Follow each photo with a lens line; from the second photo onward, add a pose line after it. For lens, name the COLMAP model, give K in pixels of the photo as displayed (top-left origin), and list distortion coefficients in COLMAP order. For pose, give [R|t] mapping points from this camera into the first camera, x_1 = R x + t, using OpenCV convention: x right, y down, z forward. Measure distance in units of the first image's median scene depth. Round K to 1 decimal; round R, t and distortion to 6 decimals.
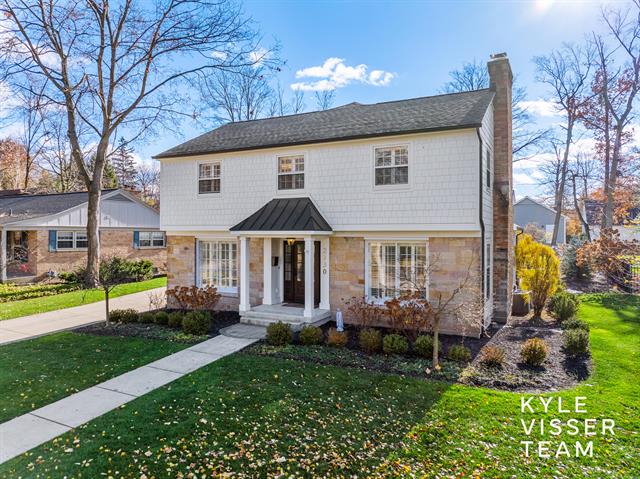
lens RADIAL K [[451.7, 0, 320.0], [0, 451.7, 239.5], [0, 0, 1]] dist [-0.029380, 0.000727]
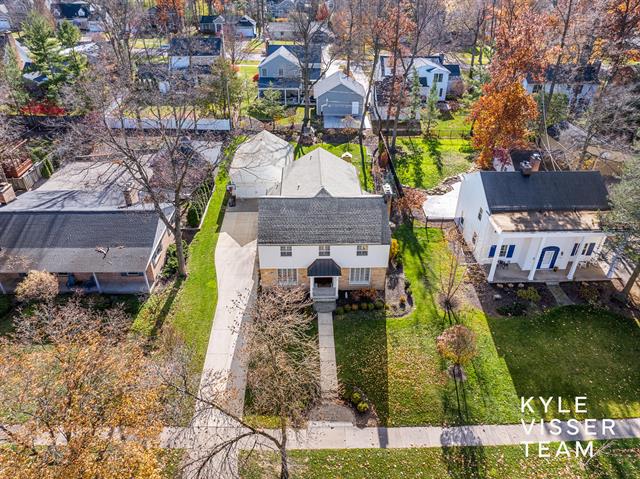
lens RADIAL K [[449.3, 0, 320.0], [0, 449.3, 239.5], [0, 0, 1]] dist [0.000750, 0.000483]
pose [[0.871951, -0.264714, 0.411859, -1.173463], [-0.004708, 0.836655, 0.547710, -1.673230], [-0.489571, -0.479515, 0.728276, -0.928315]]
